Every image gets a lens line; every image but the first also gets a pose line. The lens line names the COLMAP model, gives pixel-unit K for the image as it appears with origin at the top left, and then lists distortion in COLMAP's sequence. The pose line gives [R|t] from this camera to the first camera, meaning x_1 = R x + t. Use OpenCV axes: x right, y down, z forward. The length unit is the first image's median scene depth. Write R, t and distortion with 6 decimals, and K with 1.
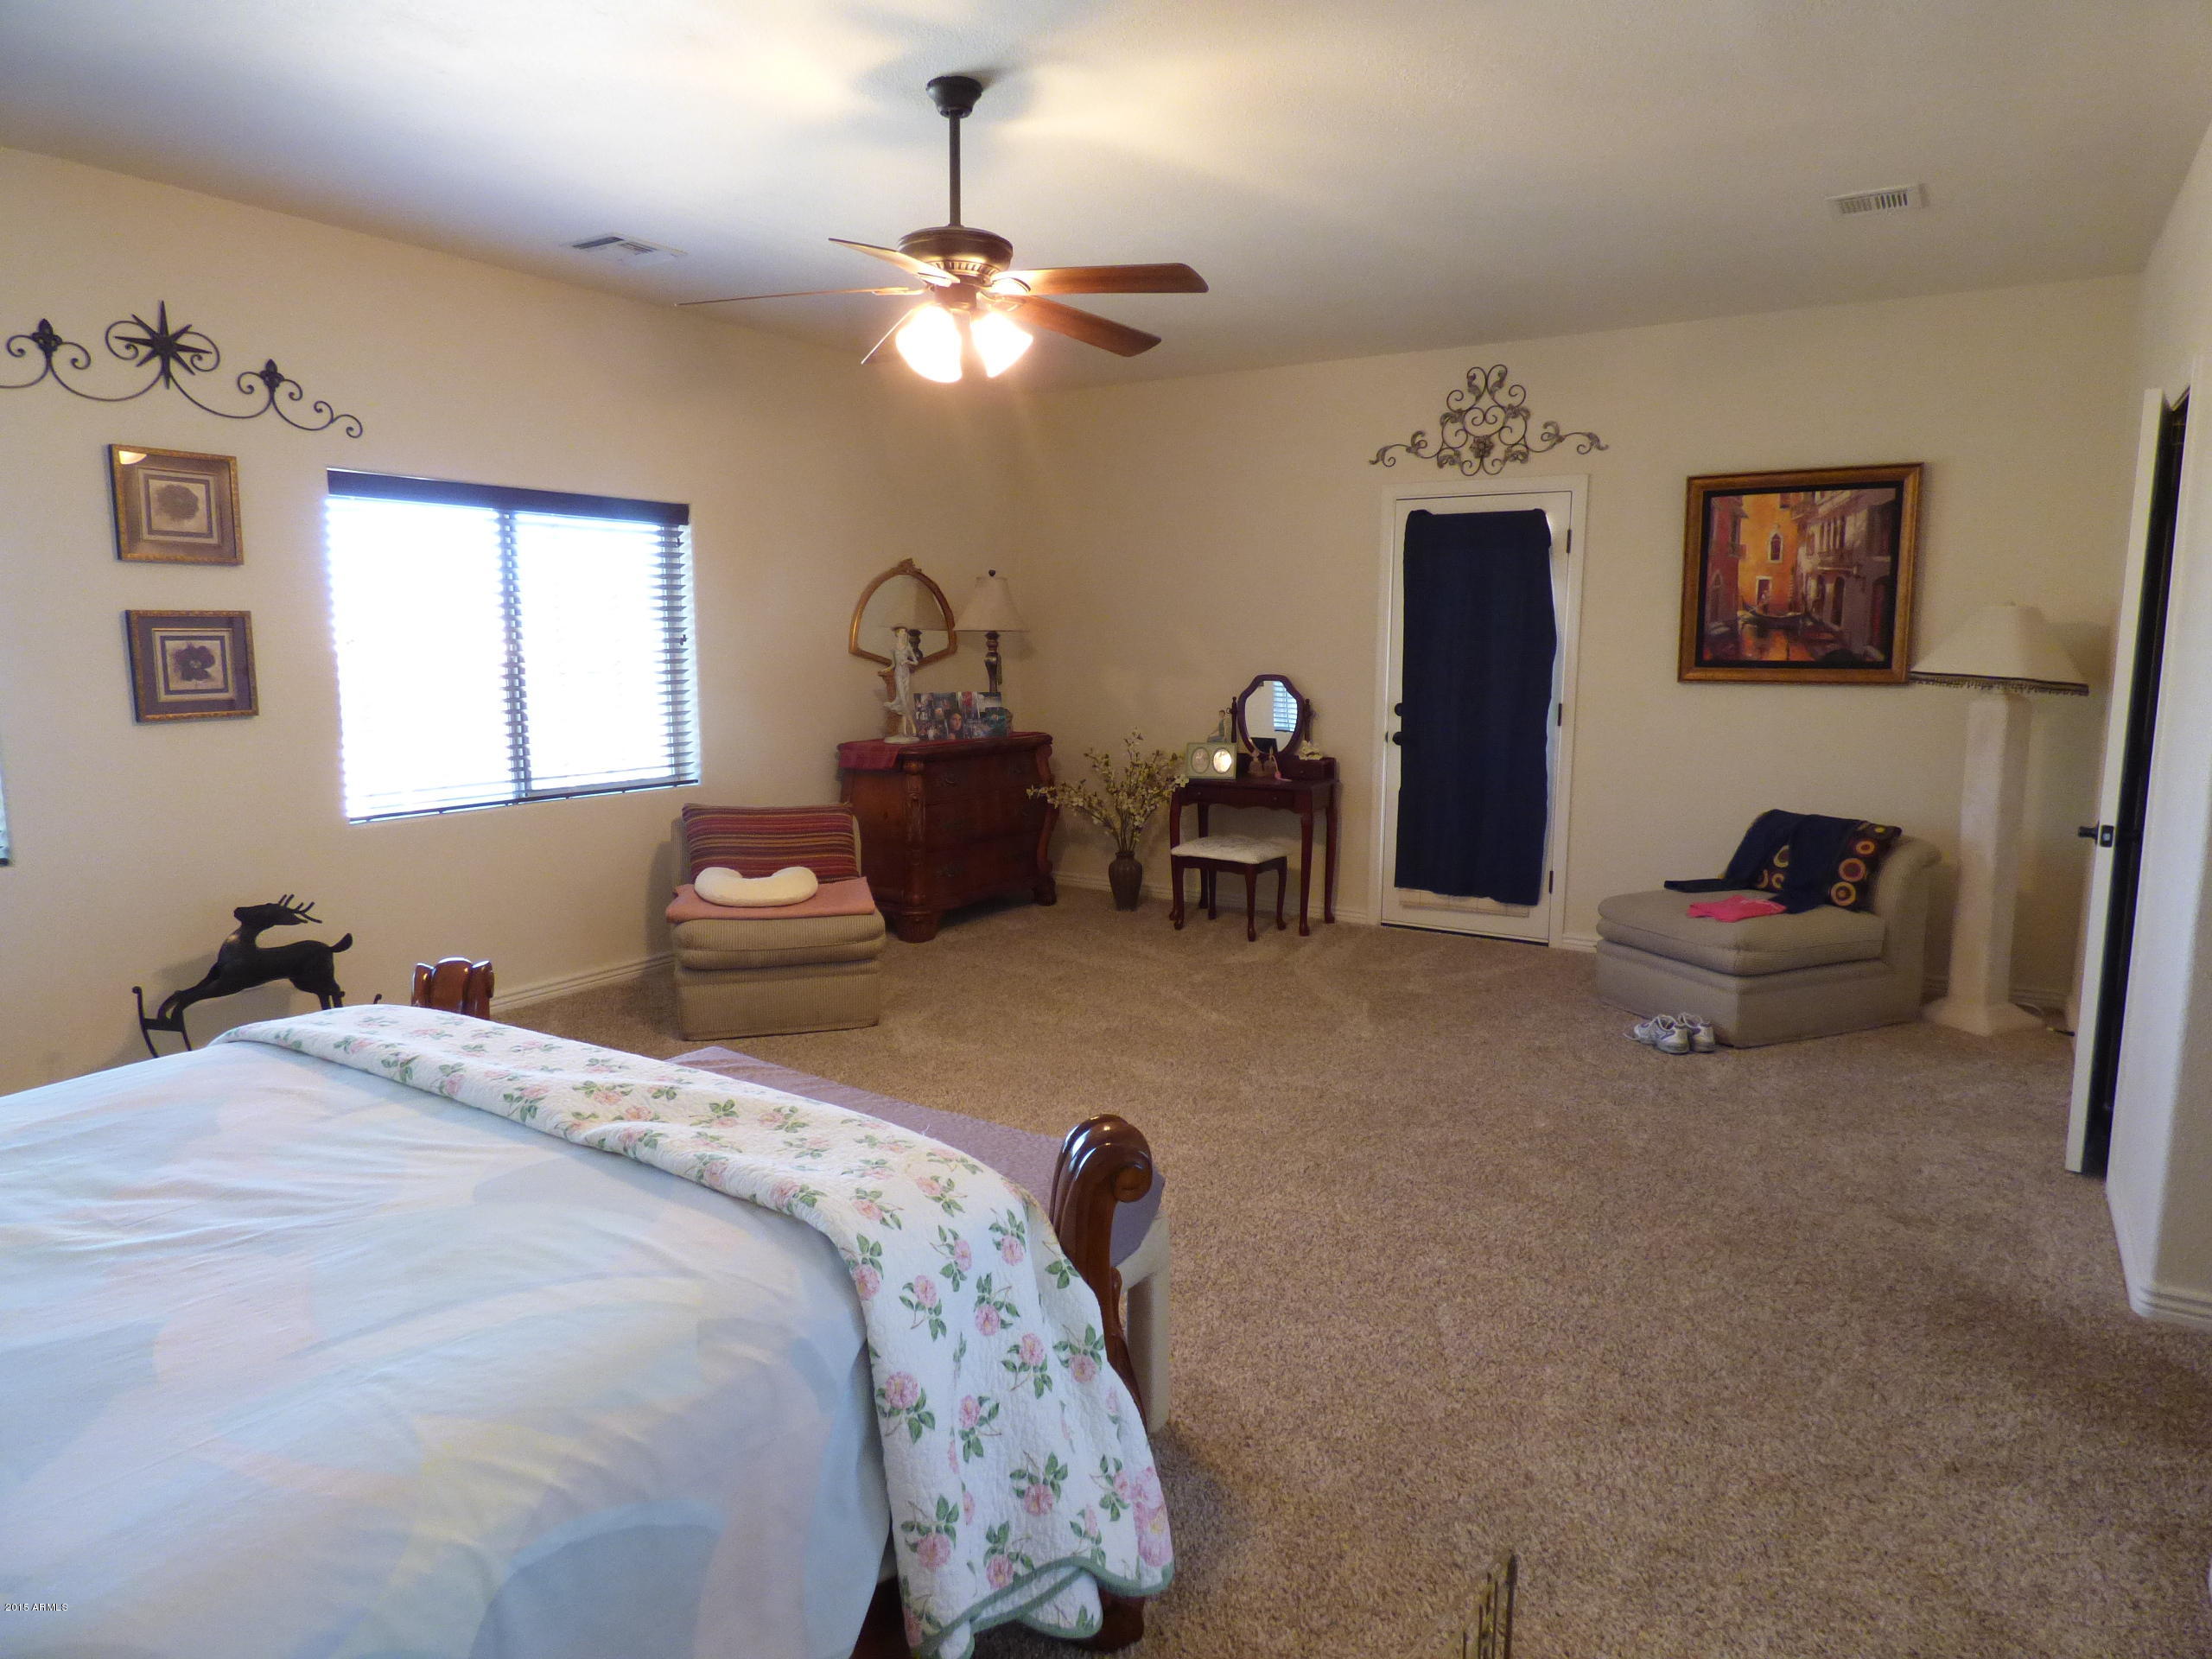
lens RADIAL K [[1316.2, 0, 1120.3], [0, 1316.2, 827.5], [0, 0, 1]] dist [-0.022973, 0.007483]
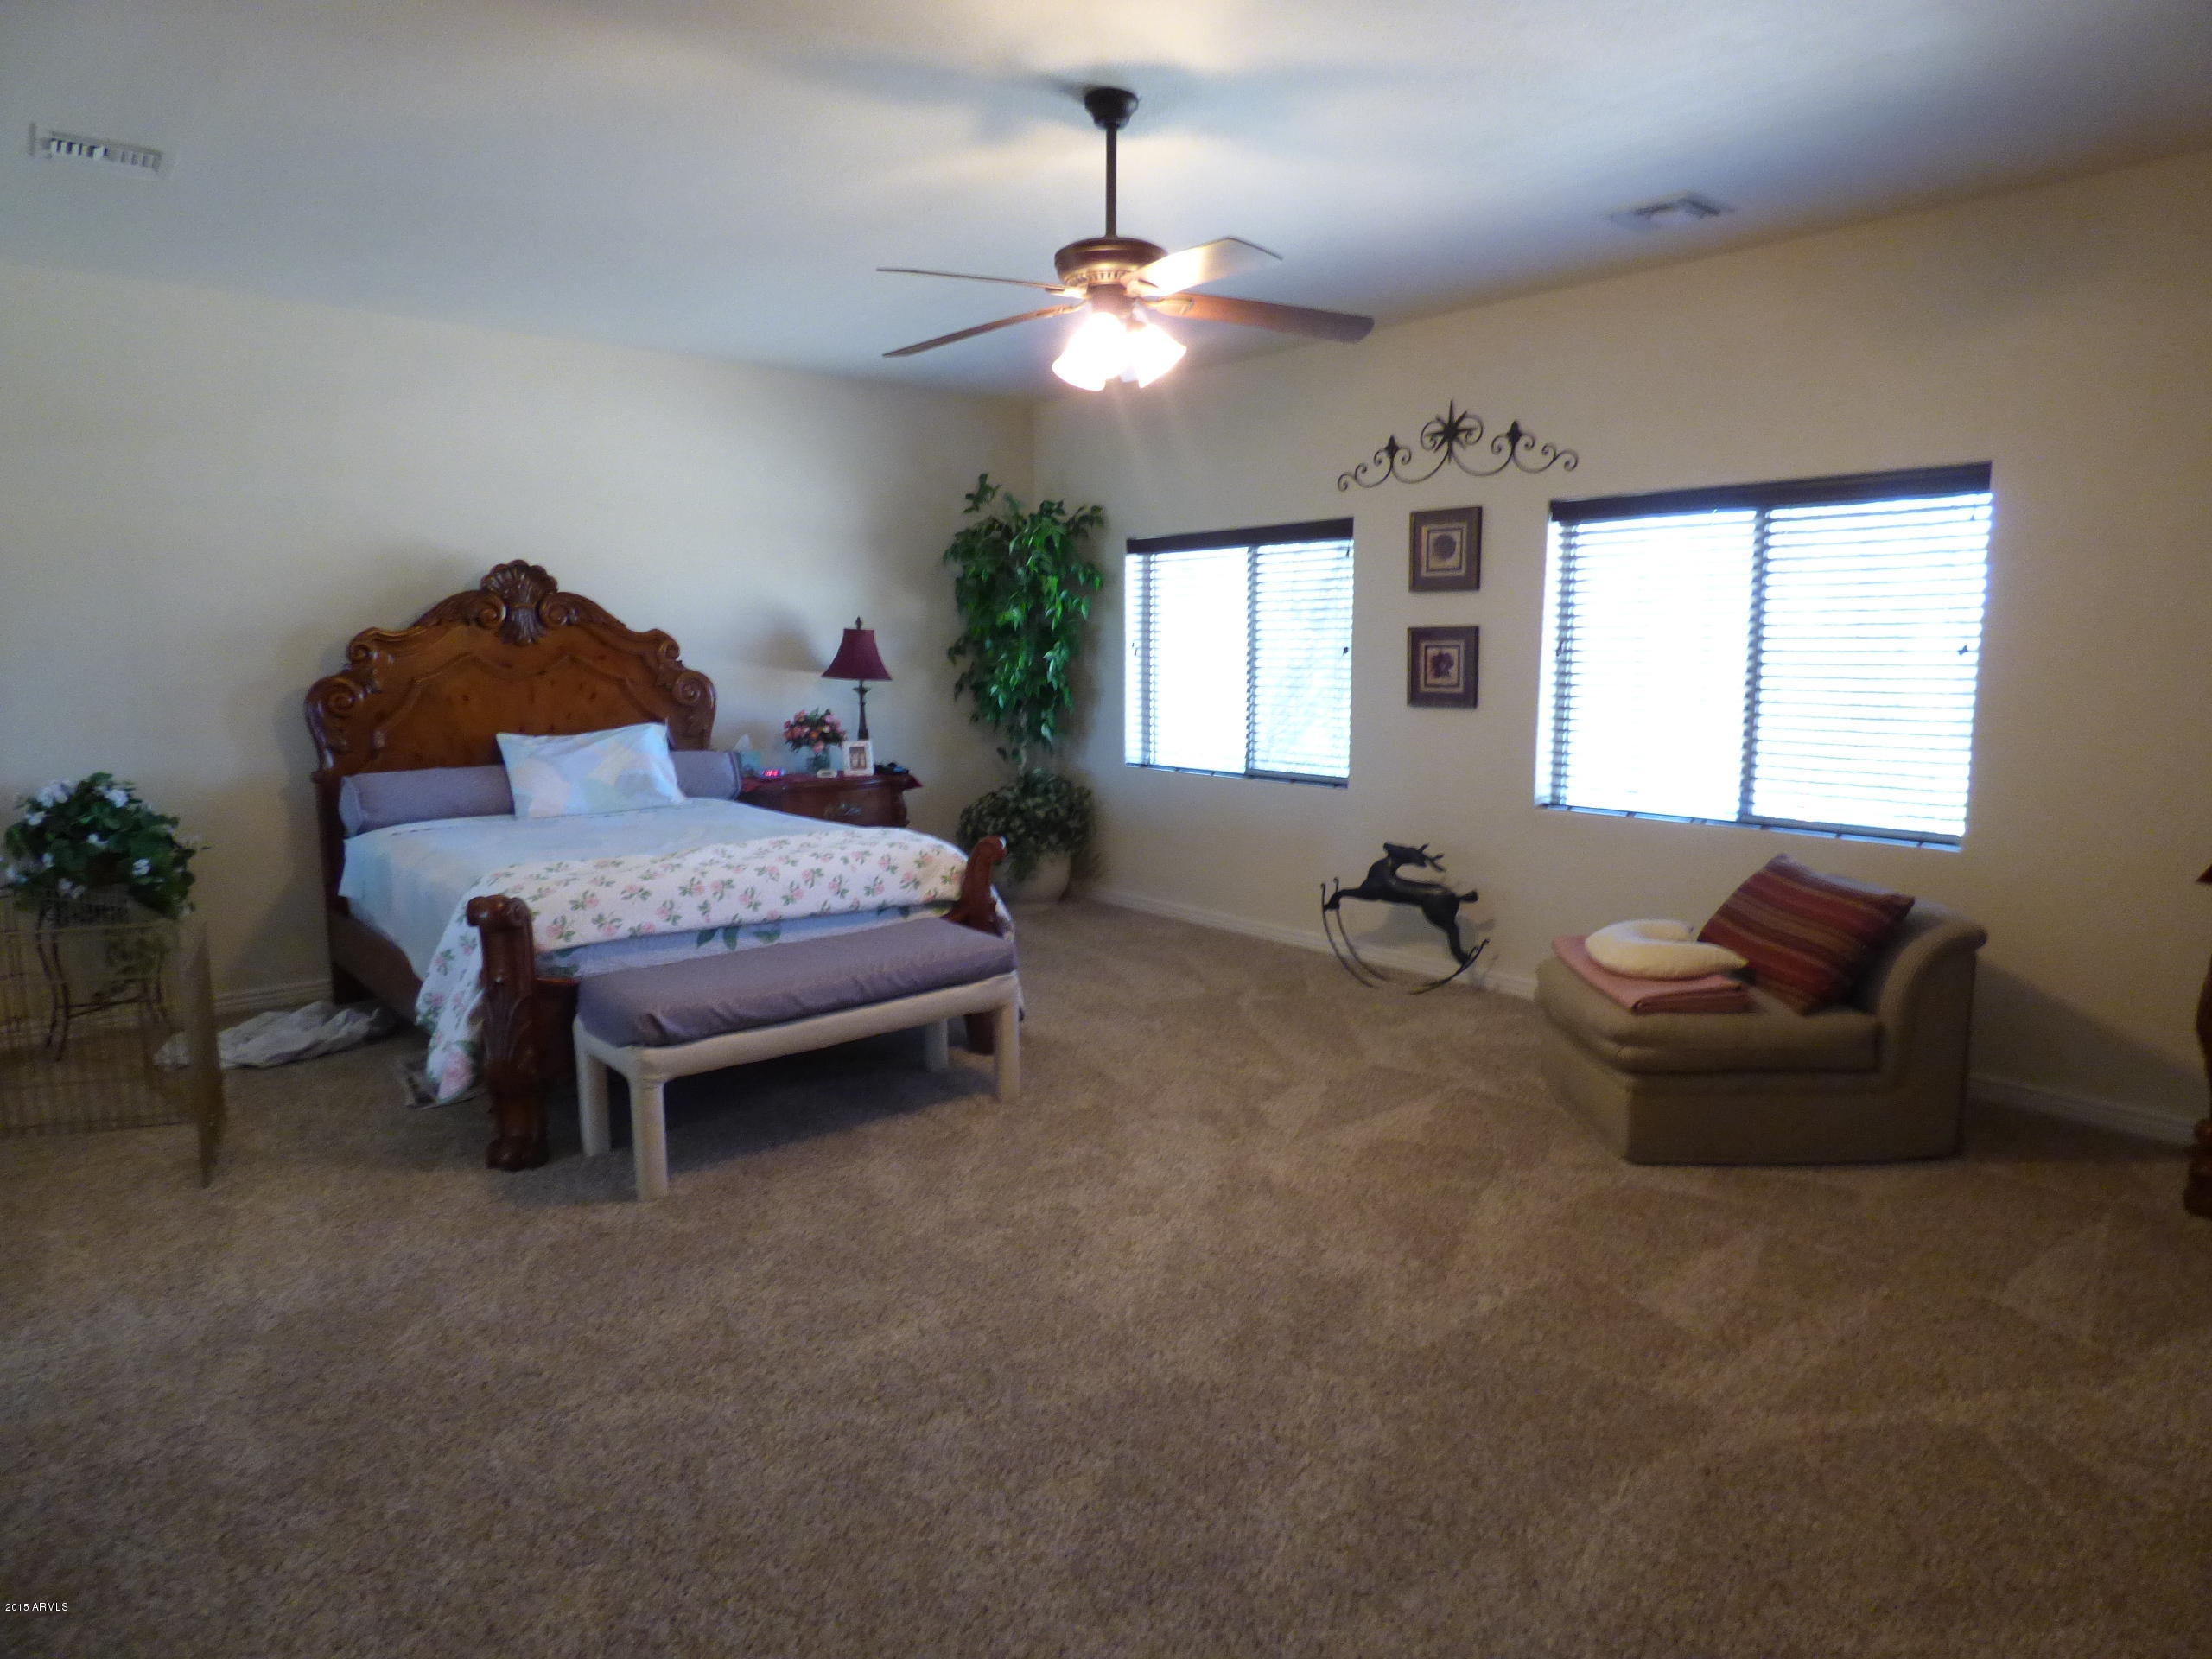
lens RADIAL K [[1316.2, 0, 1120.3], [0, 1316.2, 825.8], [0, 0, 1]] dist [-0.022973, 0.007483]
pose [[-0.270074, 0.129806, -0.954049, 0.702057], [-0.135151, 0.975950, 0.171045, -0.151887], [0.953307, 0.175135, -0.246035, 1.049535]]
